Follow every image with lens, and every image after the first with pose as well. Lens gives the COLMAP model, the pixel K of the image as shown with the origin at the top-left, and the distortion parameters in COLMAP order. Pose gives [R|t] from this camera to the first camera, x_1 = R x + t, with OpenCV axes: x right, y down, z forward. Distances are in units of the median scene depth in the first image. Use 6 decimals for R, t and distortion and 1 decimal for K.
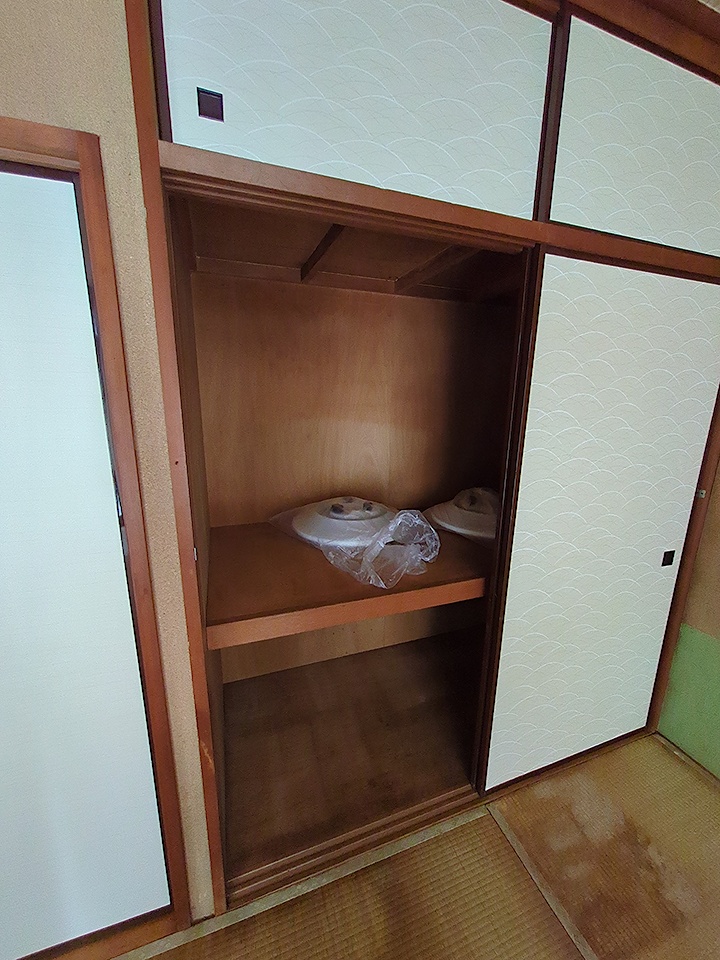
lens RADIAL K [[380.0, 0, 357.6], [0, 380.0, 480.2], [0, 0, 1]] dist [0.003432, 0.000178]
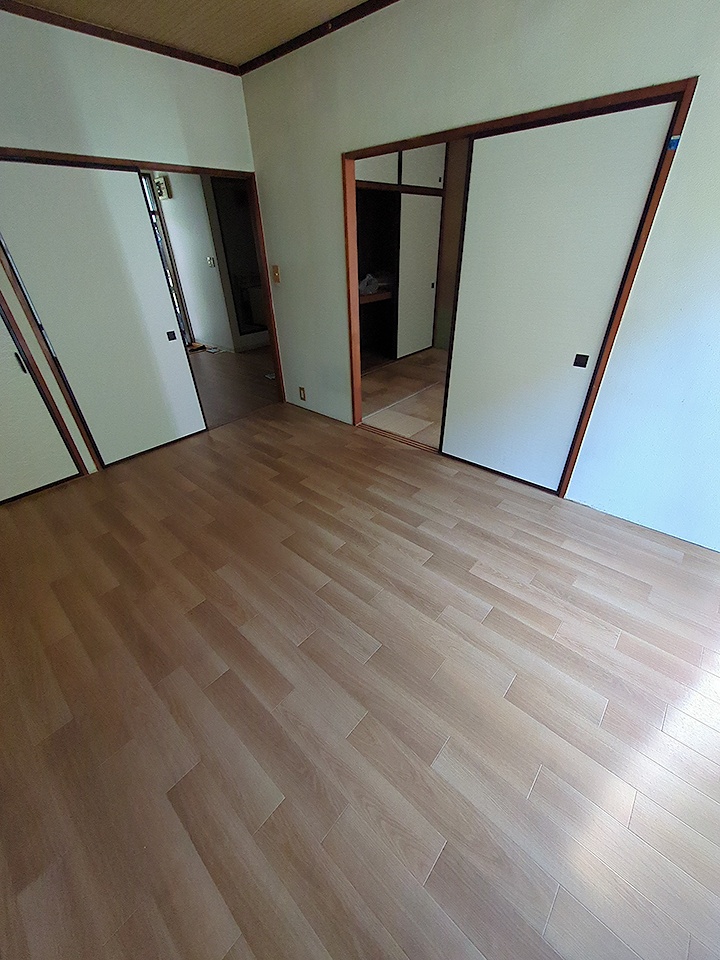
lens RADIAL K [[380.0, 0, 360.7], [0, 380.0, 482.1], [0, 0, 1]] dist [0.003432, 0.000178]
pose [[0.878058, -0.296660, 0.375509, -1.821182], [0.154574, 0.918429, 0.364136, 0.568443], [-0.452903, -0.261689, 0.852290, -2.430240]]
